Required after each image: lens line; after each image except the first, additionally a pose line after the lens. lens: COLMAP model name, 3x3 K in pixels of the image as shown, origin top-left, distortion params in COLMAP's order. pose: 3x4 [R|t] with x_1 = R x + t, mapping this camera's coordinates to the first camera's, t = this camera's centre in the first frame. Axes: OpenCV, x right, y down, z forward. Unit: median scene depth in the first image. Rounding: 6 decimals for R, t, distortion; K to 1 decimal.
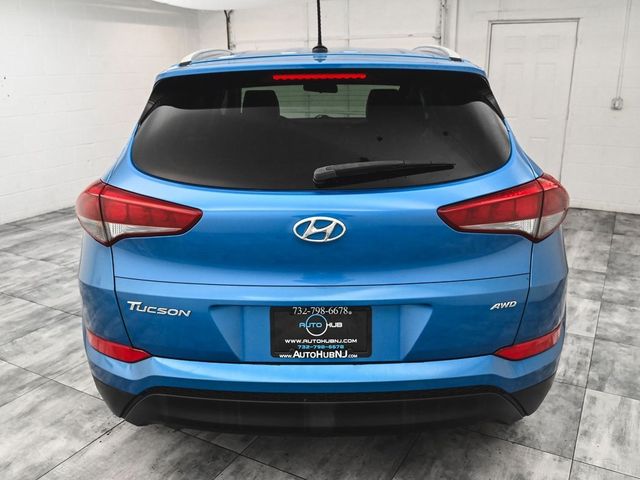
lens RADIAL K [[530.6, 0, 320.0], [0, 530.6, 240.0], [0, 0, 1]] dist [-0.043416, -0.001208]
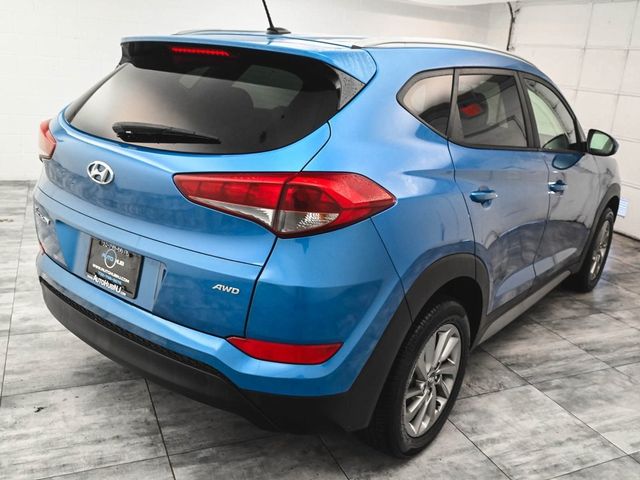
lens RADIAL K [[557.5, 0, 320.0], [0, 557.5, 240.0], [0, 0, 1]] dist [-0.049441, -0.001585]
pose [[0.813163, 0.248801, -0.526179, 0.915651], [-0.258592, 0.964342, 0.056353, -0.060086], [0.521437, 0.090242, 0.848504, 0.192592]]
